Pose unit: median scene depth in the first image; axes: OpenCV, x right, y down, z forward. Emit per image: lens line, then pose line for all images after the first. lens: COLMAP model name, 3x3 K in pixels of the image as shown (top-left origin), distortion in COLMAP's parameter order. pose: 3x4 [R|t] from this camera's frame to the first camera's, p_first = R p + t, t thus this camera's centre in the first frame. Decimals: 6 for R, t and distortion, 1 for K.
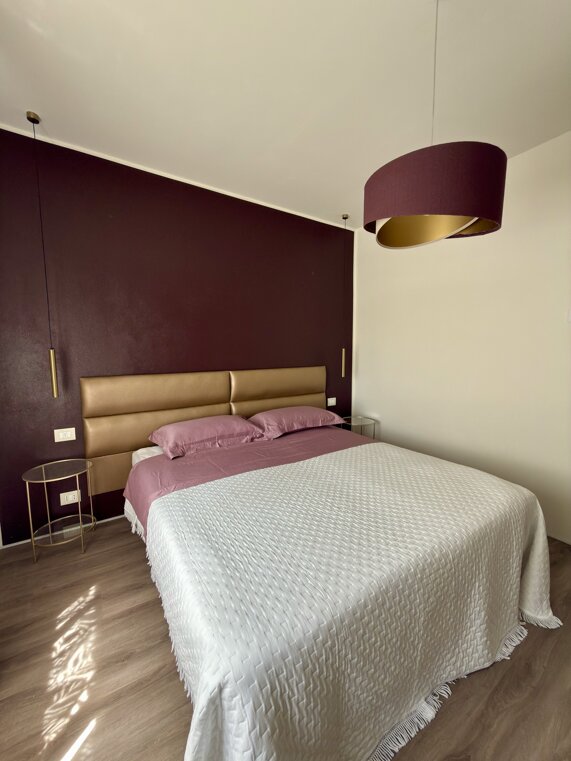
lens RADIAL K [[304.1, 0, 285.5], [0, 304.1, 380.5], [0, 0, 1]] dist [0.001296, 0.000166]
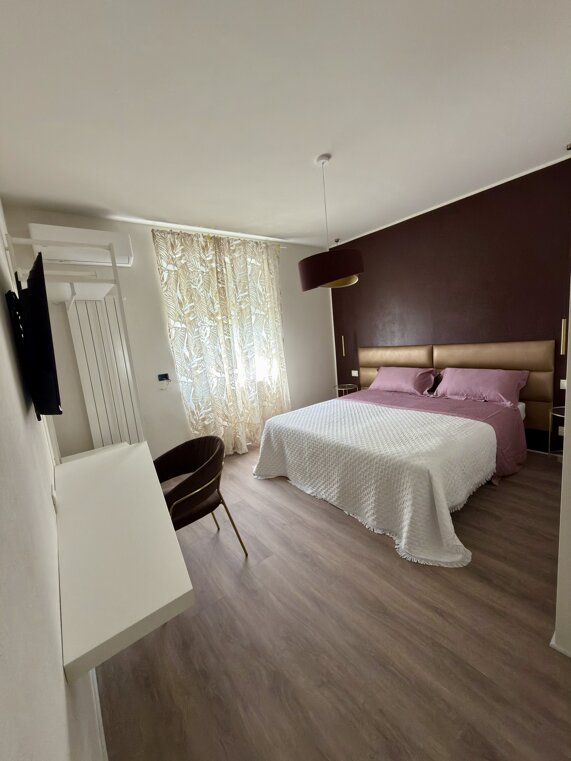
lens RADIAL K [[304.1, 0, 285.5], [0, 304.1, 380.5], [0, 0, 1]] dist [0.001296, 0.000166]
pose [[0.097707, 0.142770, -0.984921, 1.345102], [-0.005232, 0.989717, 0.142946, -0.079905], [0.995201, -0.008814, 0.097449, 0.279067]]
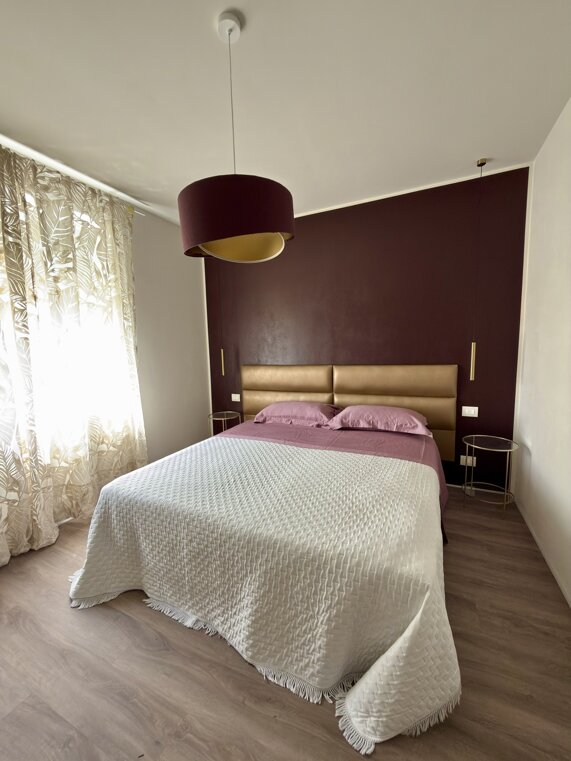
lens RADIAL K [[304.1, 0, 285.5], [0, 304.1, 380.5], [0, 0, 1]] dist [0.001296, 0.000166]
pose [[0.531554, 0.086259, -0.842621, 0.847748], [-0.060113, 0.996134, 0.064053, -0.045516], [0.844889, 0.016605, 0.534685, 0.302073]]
